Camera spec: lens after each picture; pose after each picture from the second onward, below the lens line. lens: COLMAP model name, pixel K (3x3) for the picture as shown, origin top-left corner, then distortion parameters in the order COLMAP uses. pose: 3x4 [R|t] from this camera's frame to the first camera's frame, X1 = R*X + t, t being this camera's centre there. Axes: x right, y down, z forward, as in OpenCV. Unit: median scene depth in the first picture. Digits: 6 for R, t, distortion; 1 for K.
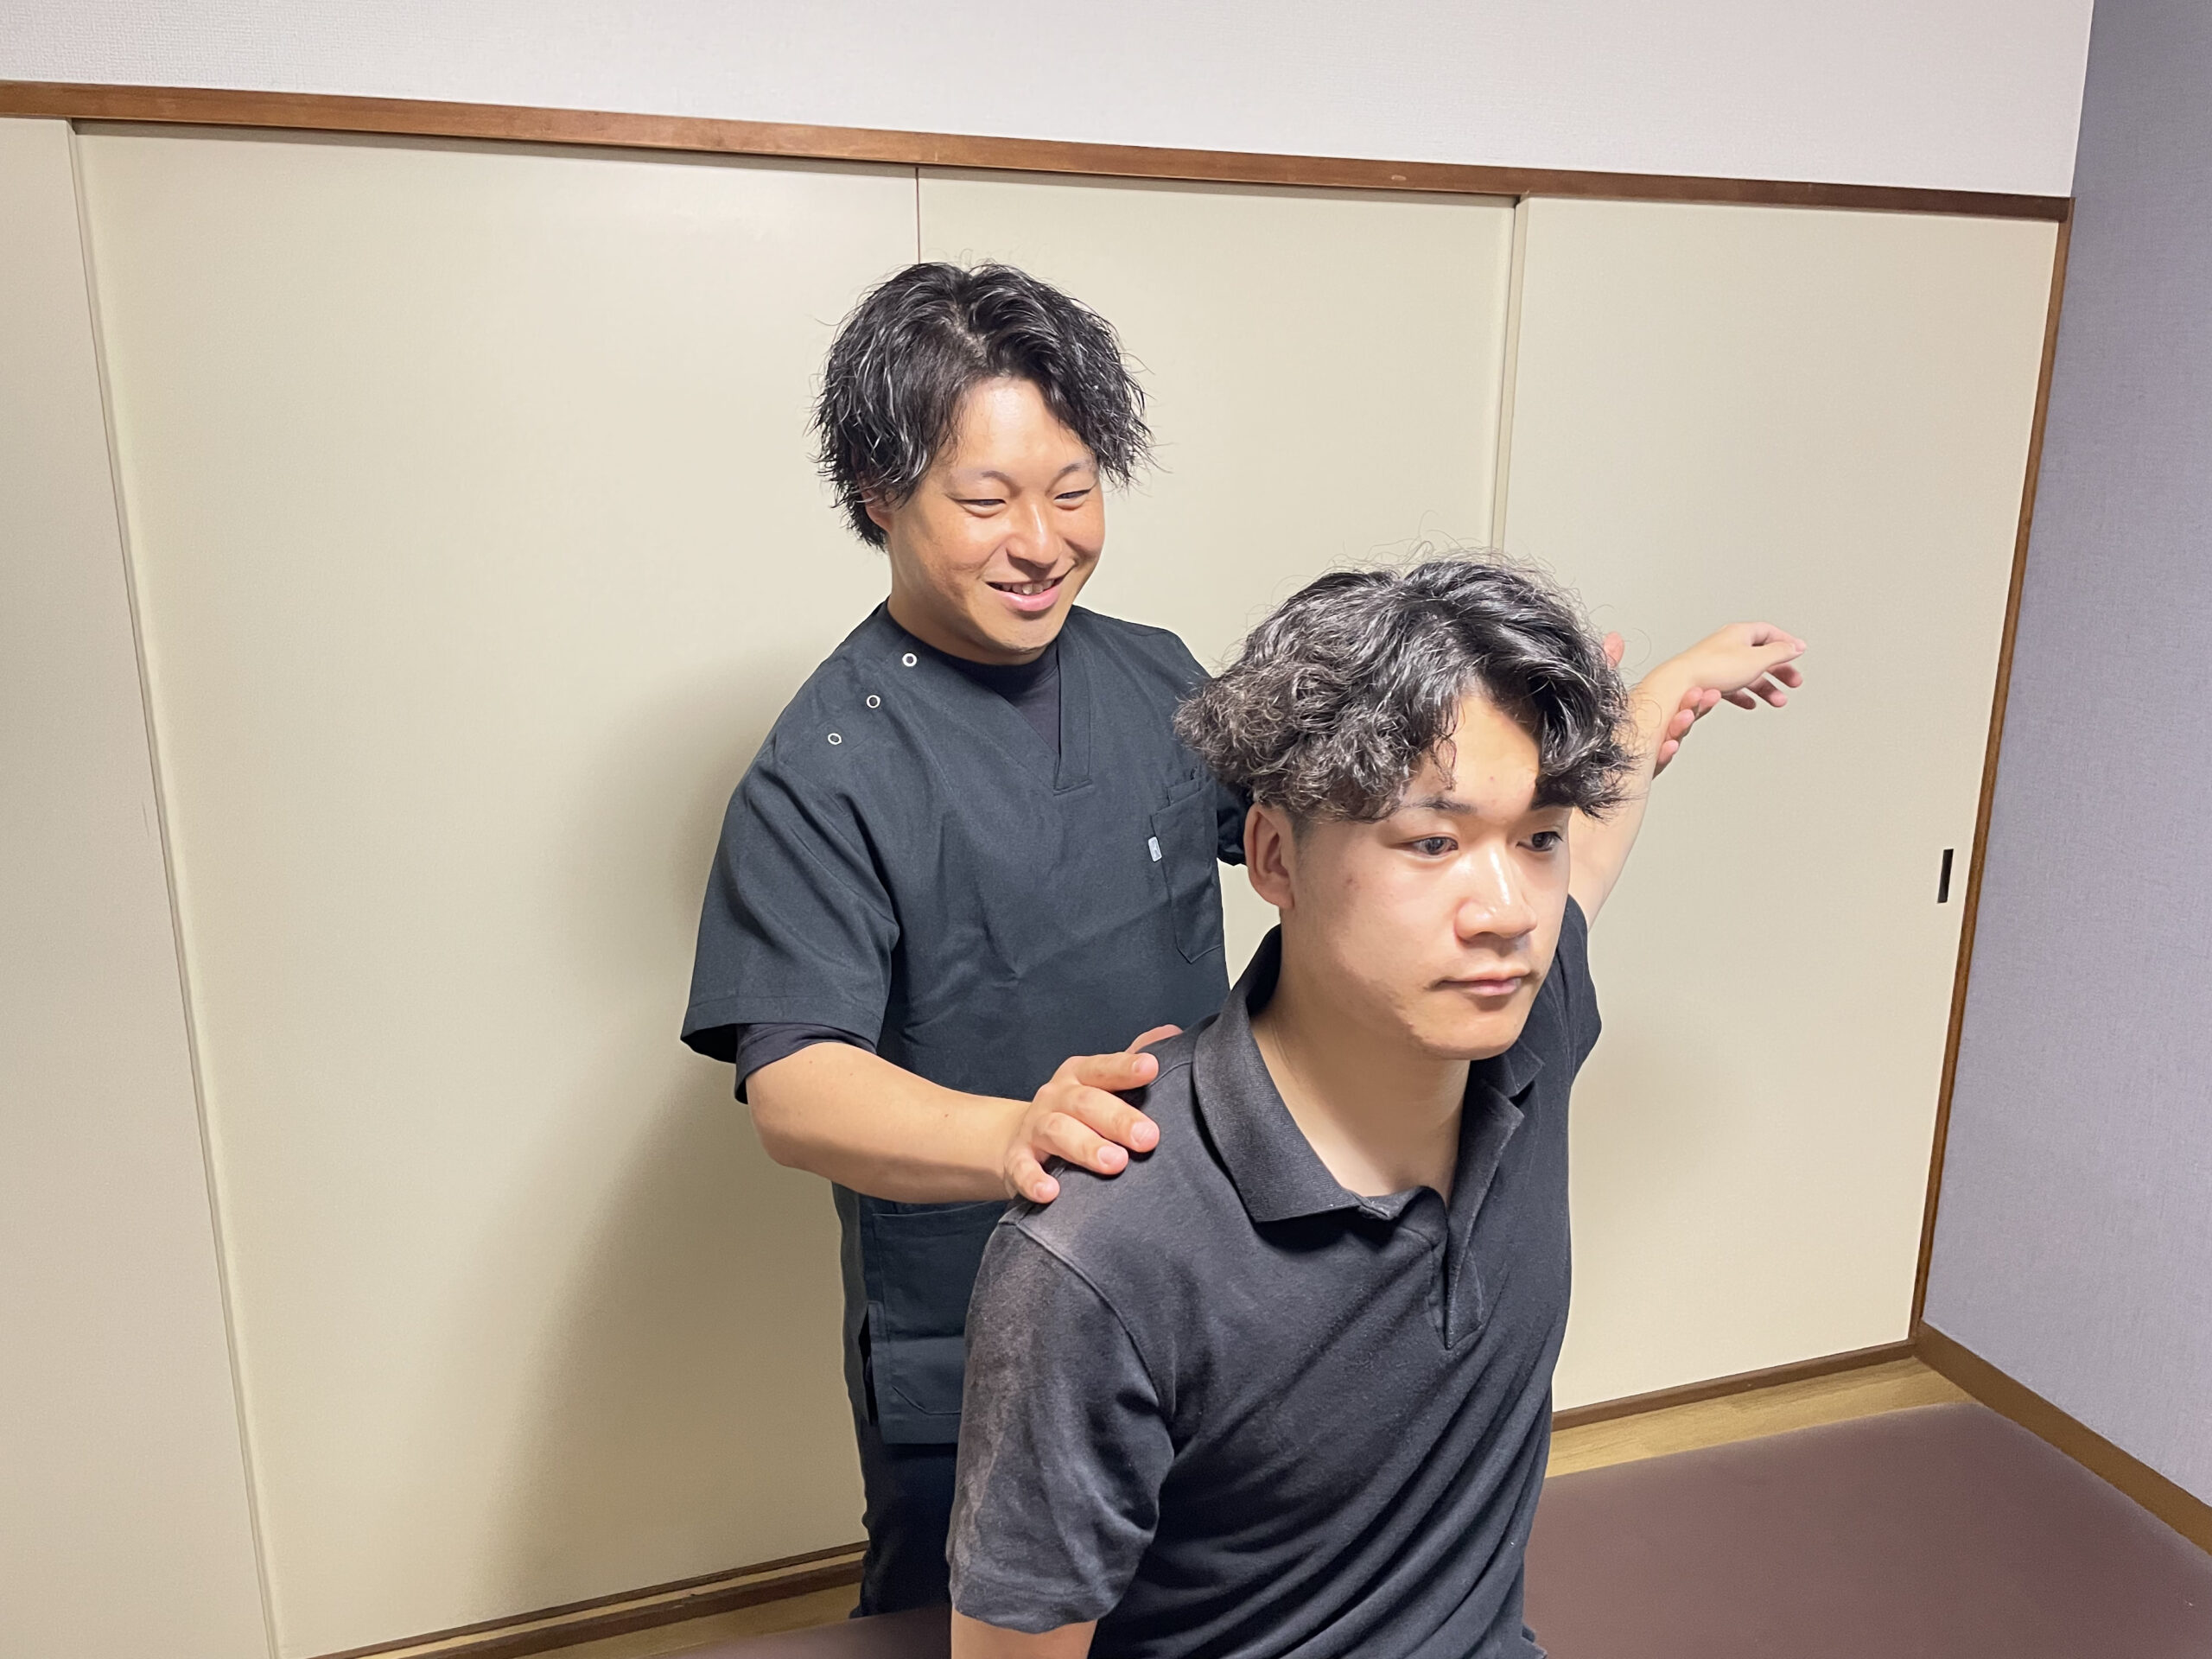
lens RADIAL K [[1640.5, 0, 1100.5], [0, 1640.5, 828.9], [0, 0, 1]] dist [-0.036224, -0.006013]
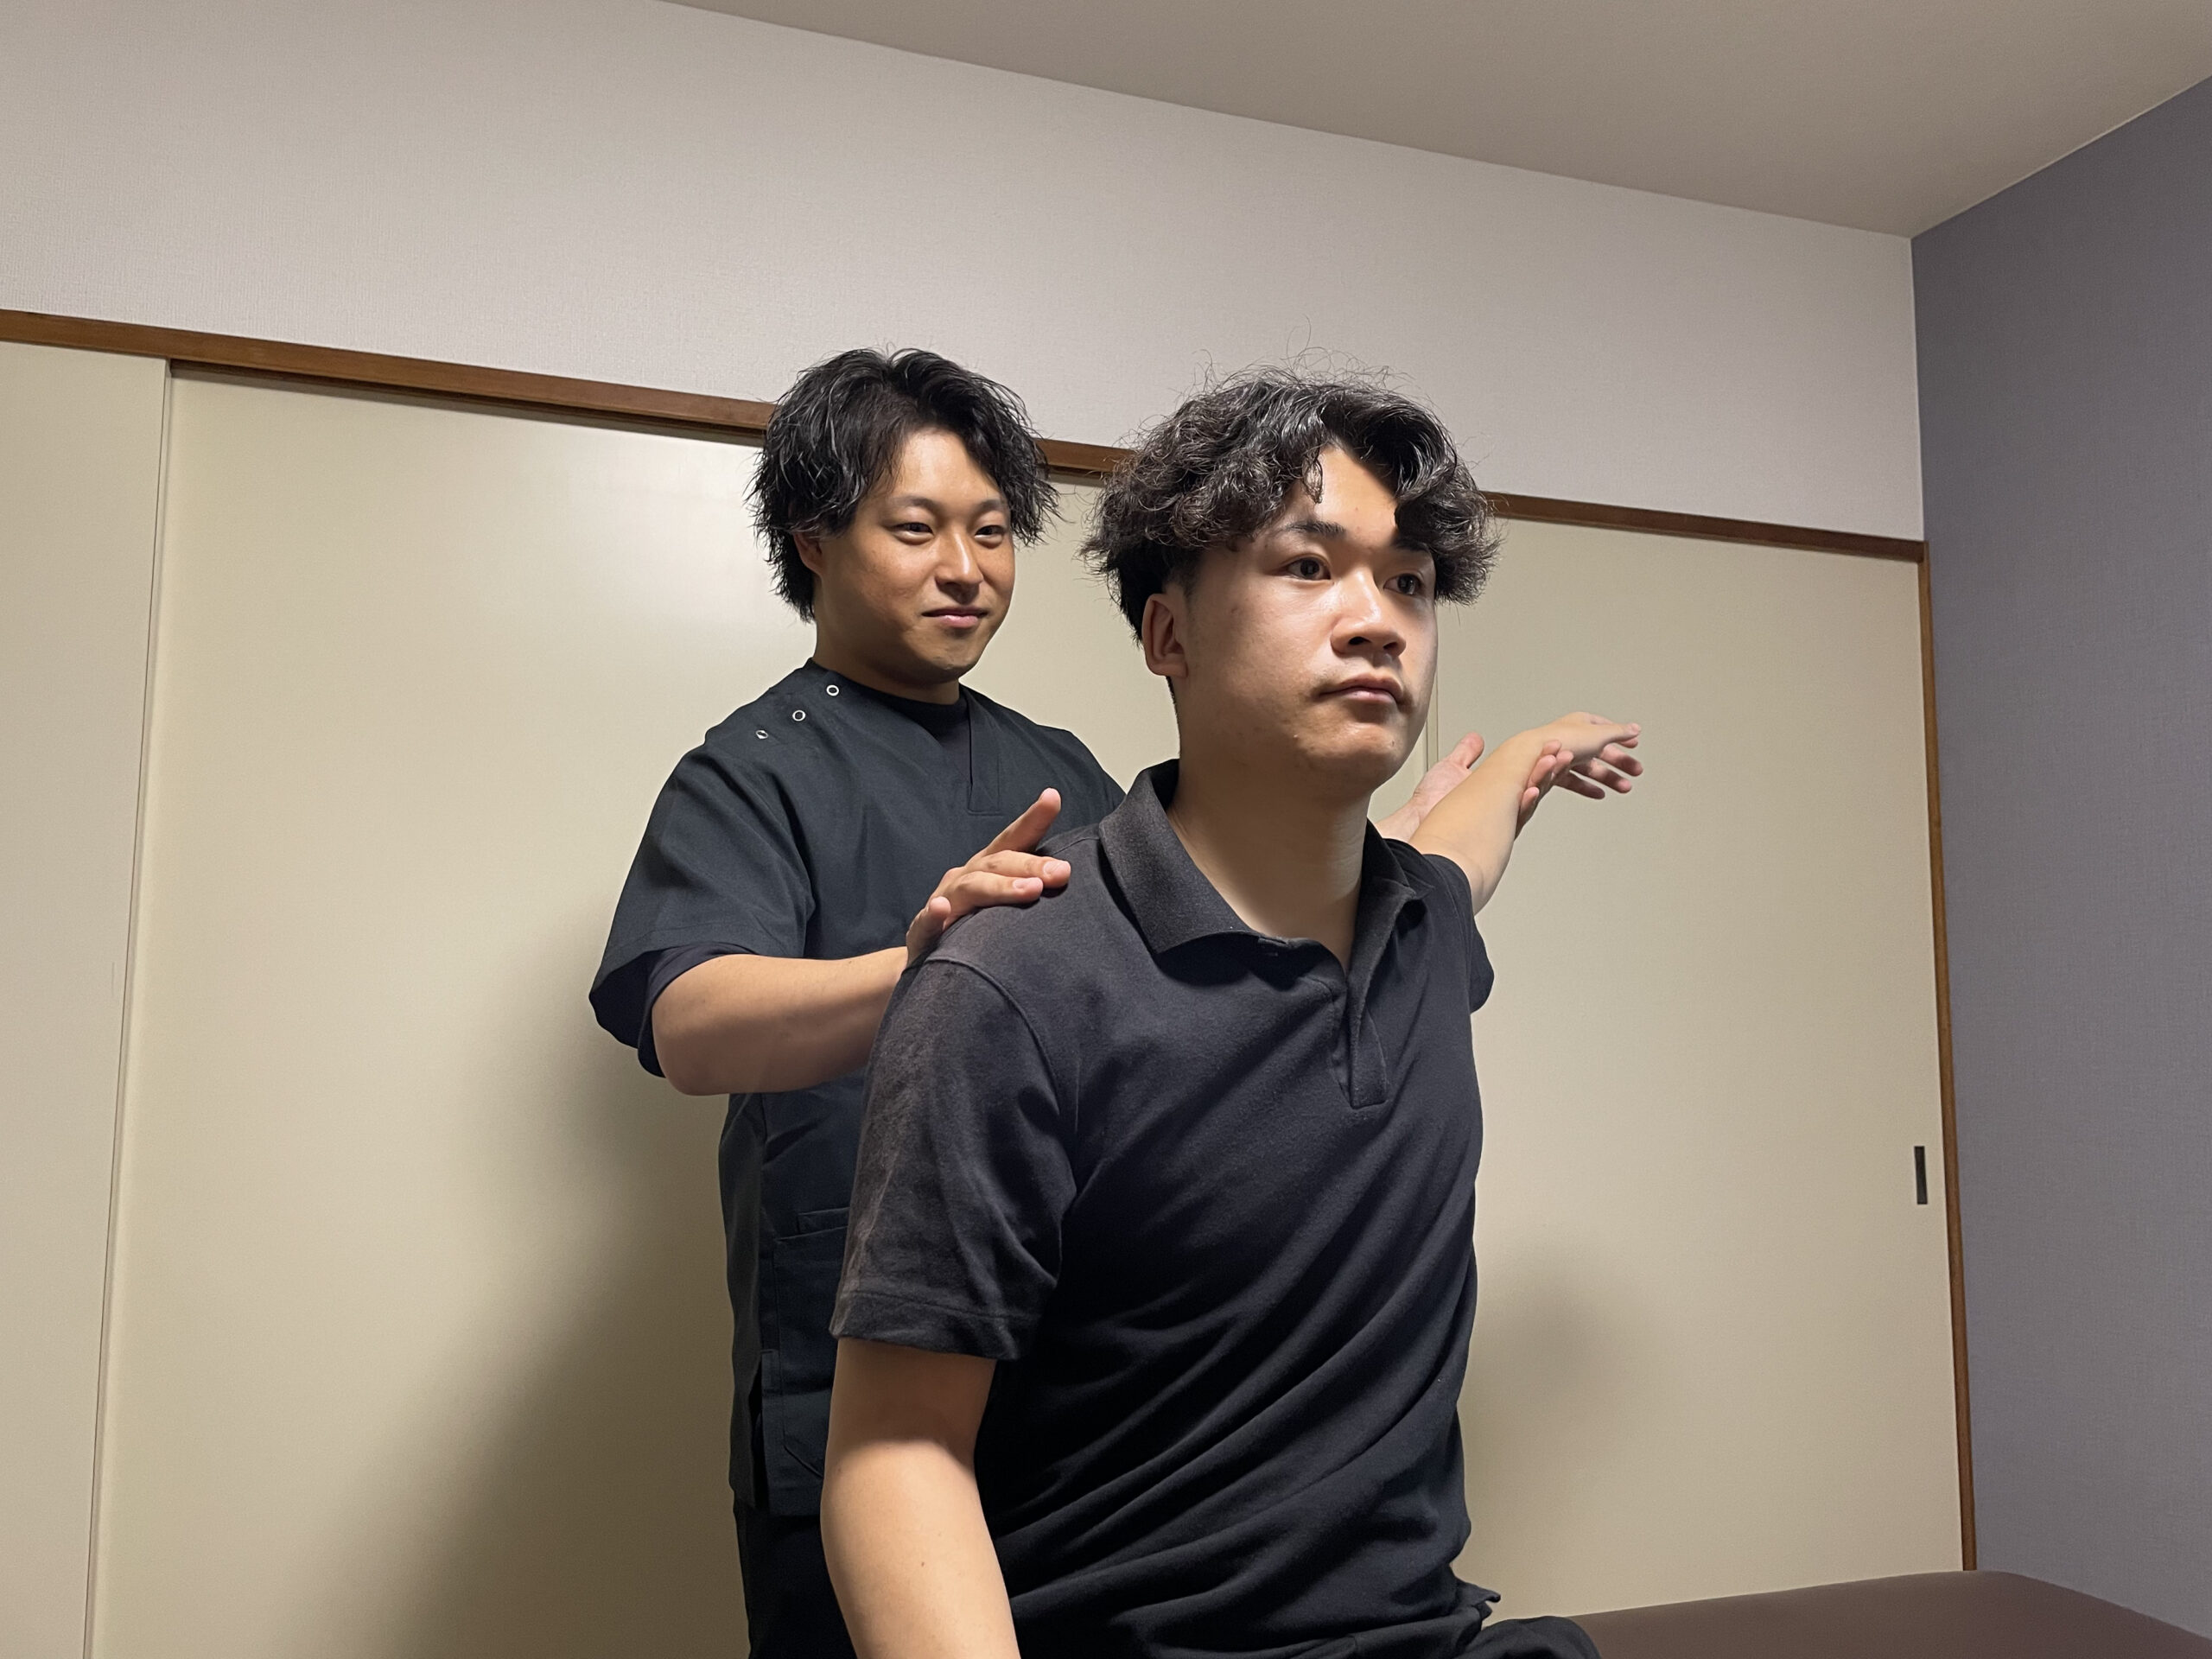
lens RADIAL K [[1640.5, 0, 1123.1], [0, 1640.5, 827.0], [0, 0, 1]] dist [-0.036224, -0.006013]
pose [[0.998476, 0.008715, 0.054496, 0.017198], [0.009662, 0.944596, -0.328092, 0.496396], [-0.054336, 0.328118, 0.943073, 0.013021]]
